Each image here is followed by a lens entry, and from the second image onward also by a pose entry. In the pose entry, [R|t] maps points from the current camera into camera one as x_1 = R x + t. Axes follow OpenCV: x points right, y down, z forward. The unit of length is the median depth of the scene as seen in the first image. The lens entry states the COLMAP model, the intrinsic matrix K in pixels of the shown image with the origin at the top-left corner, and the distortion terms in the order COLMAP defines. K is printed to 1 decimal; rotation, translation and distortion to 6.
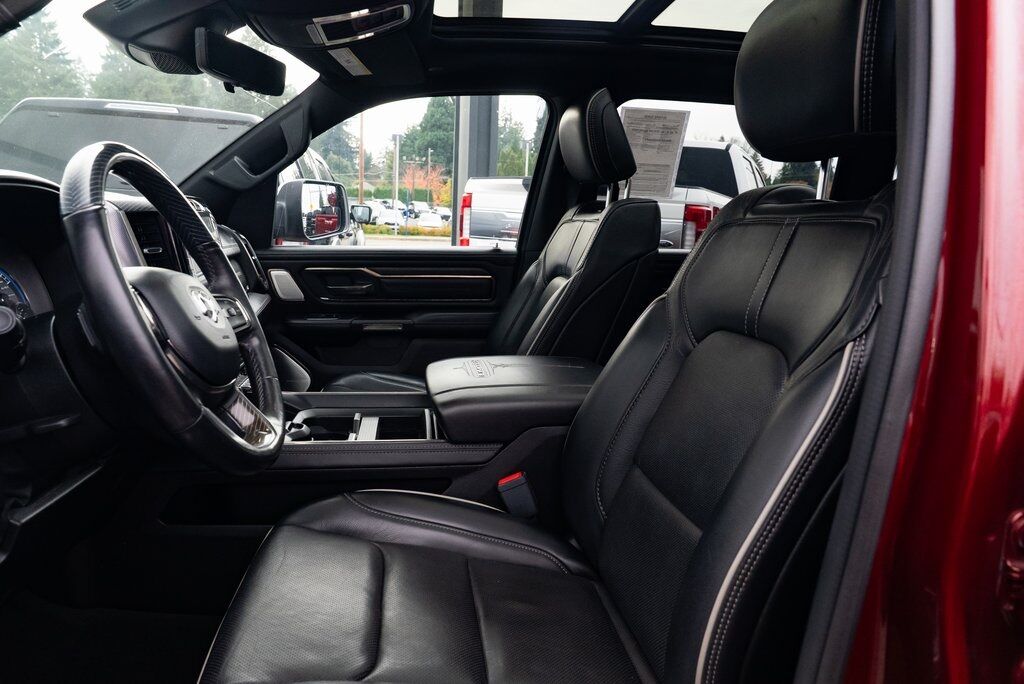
lens RADIAL K [[704.6, 0, 515.9], [0, 704.6, 346.8], [0, 0, 1]] dist [-0.030298, 0.012137]
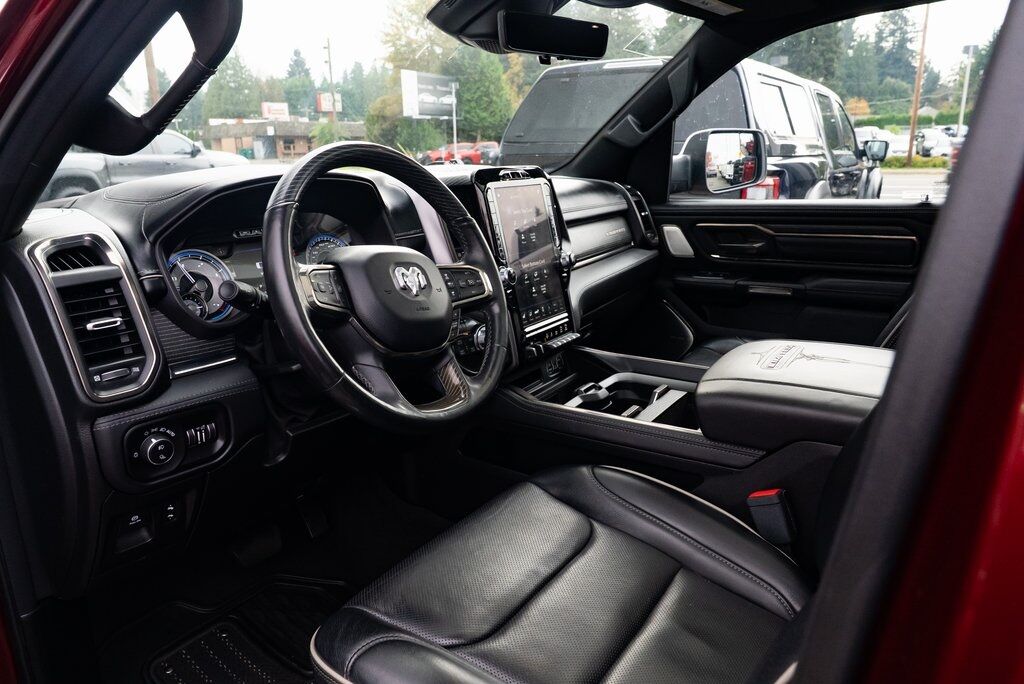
lens RADIAL K [[704.6, 0, 509.3], [0, 704.6, 346.1], [0, 0, 1]] dist [-0.030298, 0.012137]
pose [[0.732711, 0.125346, -0.668897, 0.178322], [-0.067170, 0.991412, 0.112204, -0.035970], [0.677217, -0.037283, 0.734839, 0.104162]]
